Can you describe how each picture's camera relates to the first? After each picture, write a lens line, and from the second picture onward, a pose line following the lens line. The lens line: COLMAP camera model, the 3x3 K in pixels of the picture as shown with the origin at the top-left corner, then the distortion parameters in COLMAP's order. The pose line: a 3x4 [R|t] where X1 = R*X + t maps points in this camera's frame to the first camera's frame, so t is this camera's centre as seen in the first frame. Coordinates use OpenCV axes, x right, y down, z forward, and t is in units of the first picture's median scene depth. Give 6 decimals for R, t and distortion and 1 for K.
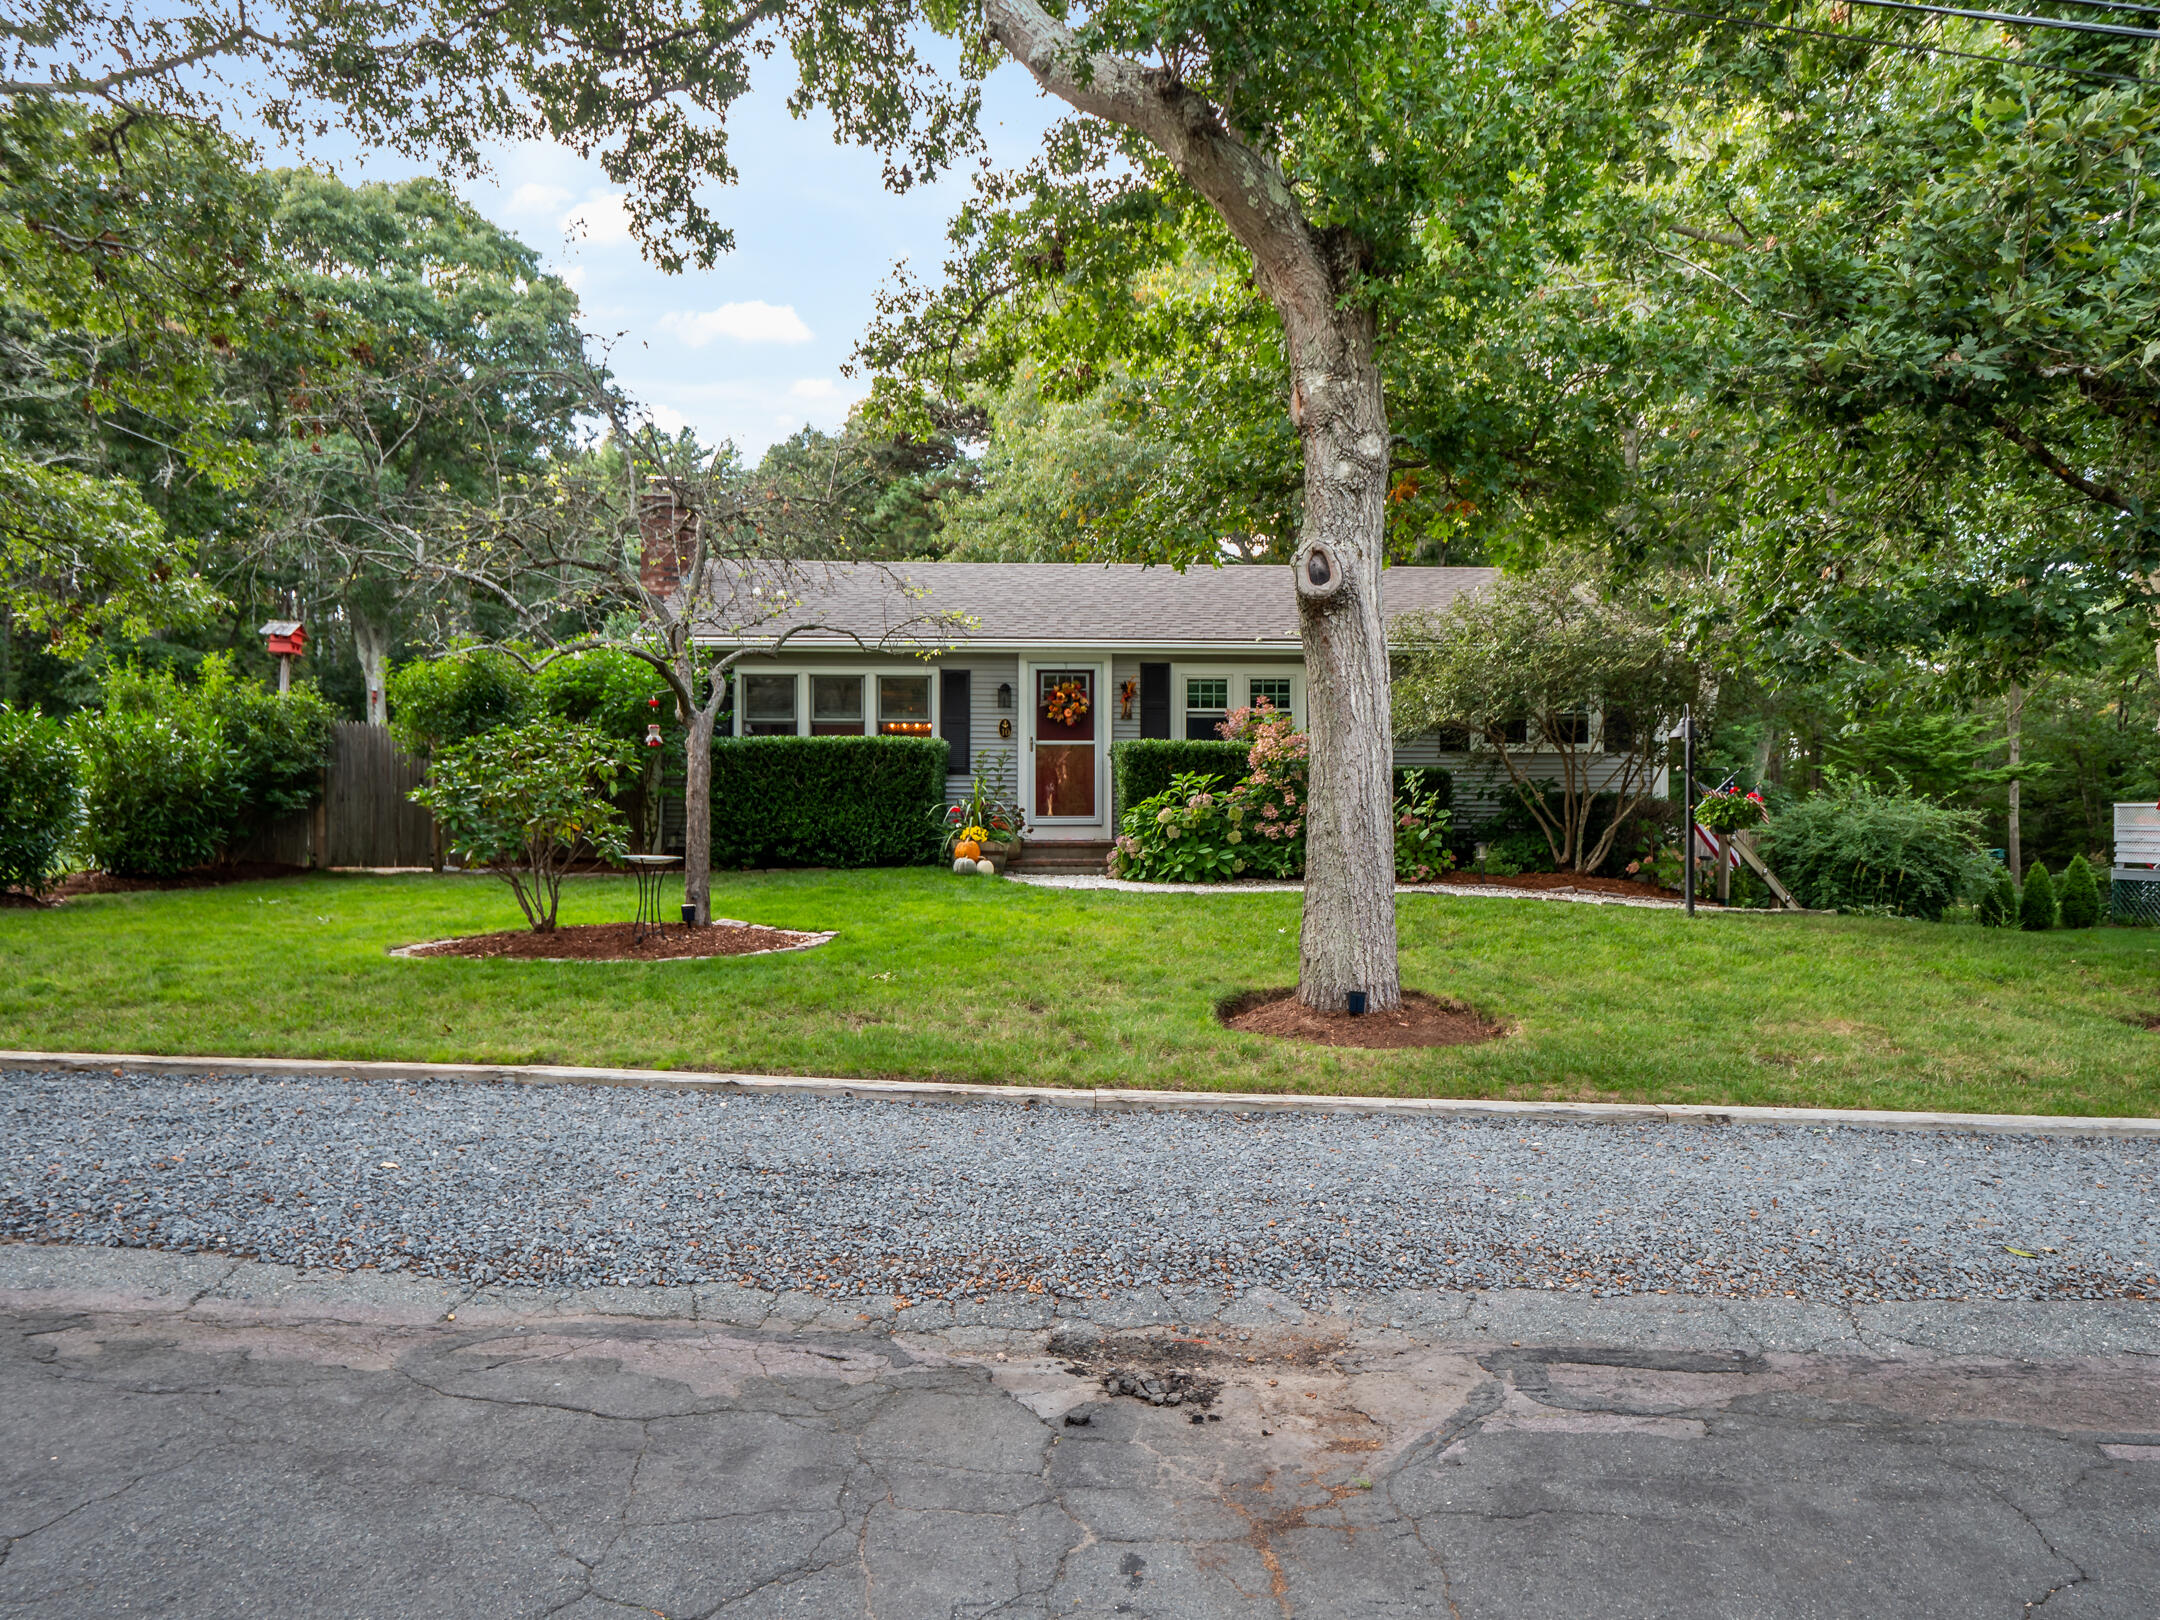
lens RADIAL K [[1266.5, 0, 1080.0], [0, 1266.5, 810.0], [0, 0, 1]] dist [0.000696, 0.000061]
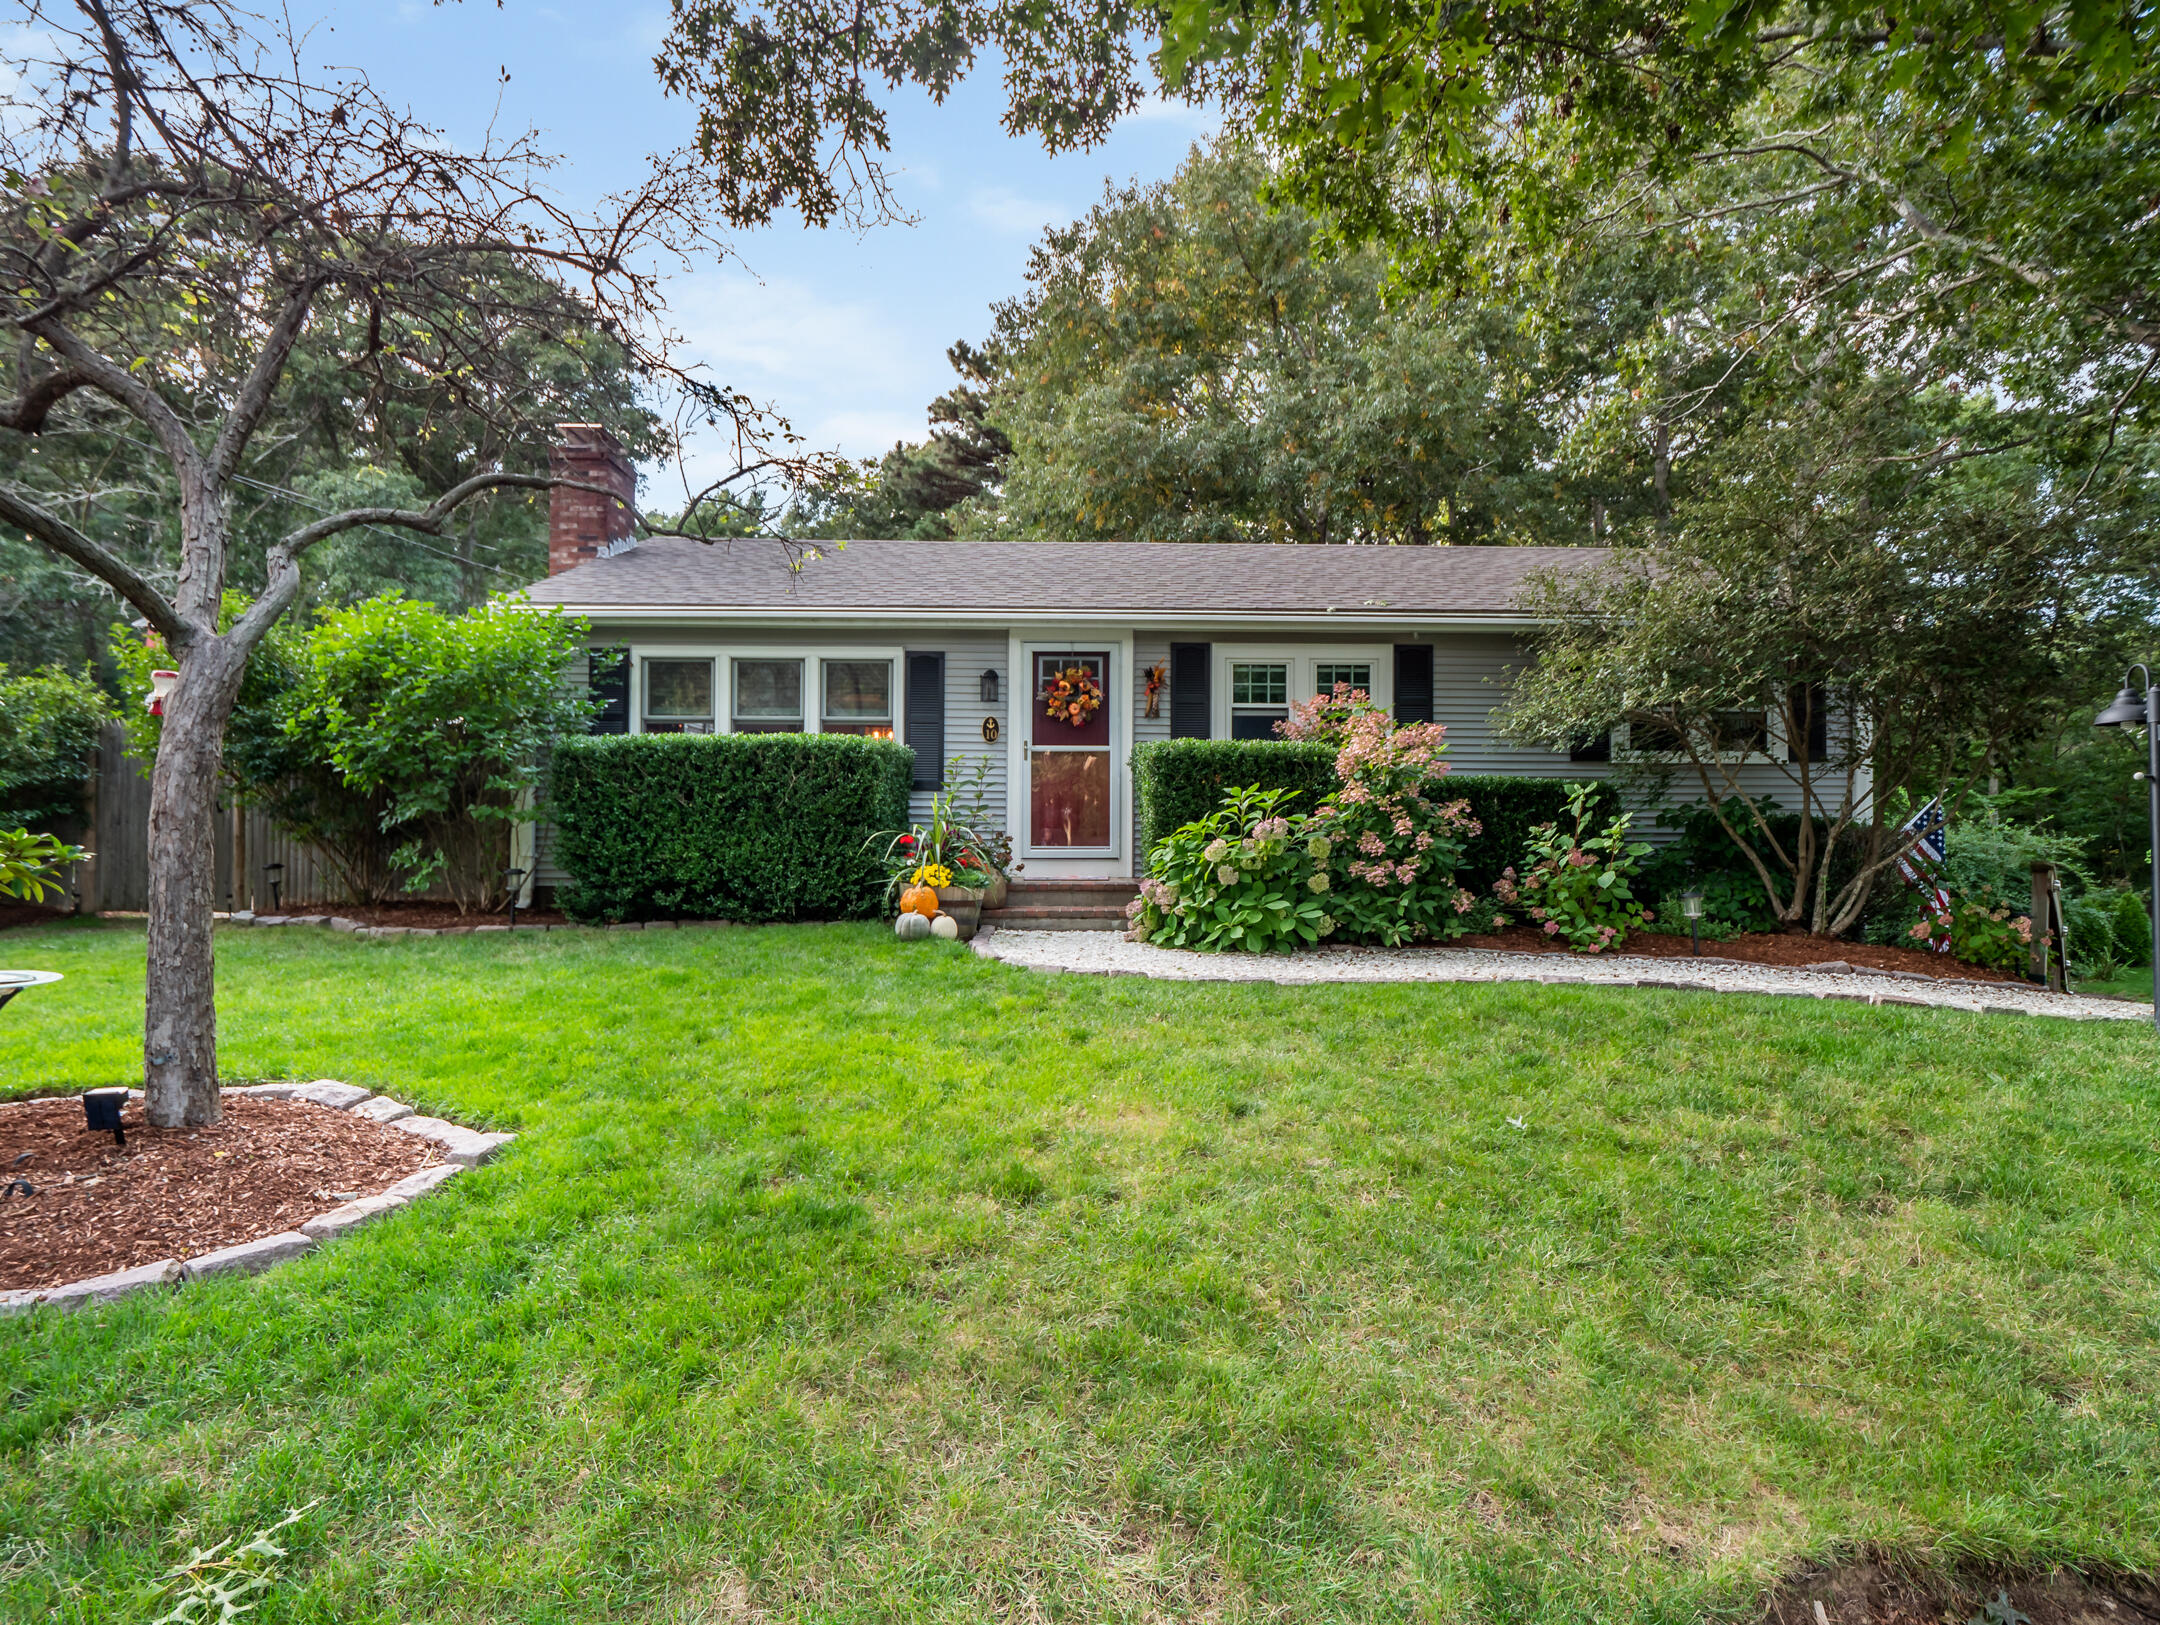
lens RADIAL K [[1052.4, 0, 1093.3], [0, 1052.4, 841.8], [0, 0, 1]] dist [-0.023994, -0.000662]
pose [[0.999976, 0.002806, -0.006374, 0.006511], [-0.002726, 0.999919, 0.012470, -0.006179], [0.006409, -0.012453, 0.999902, 0.413492]]
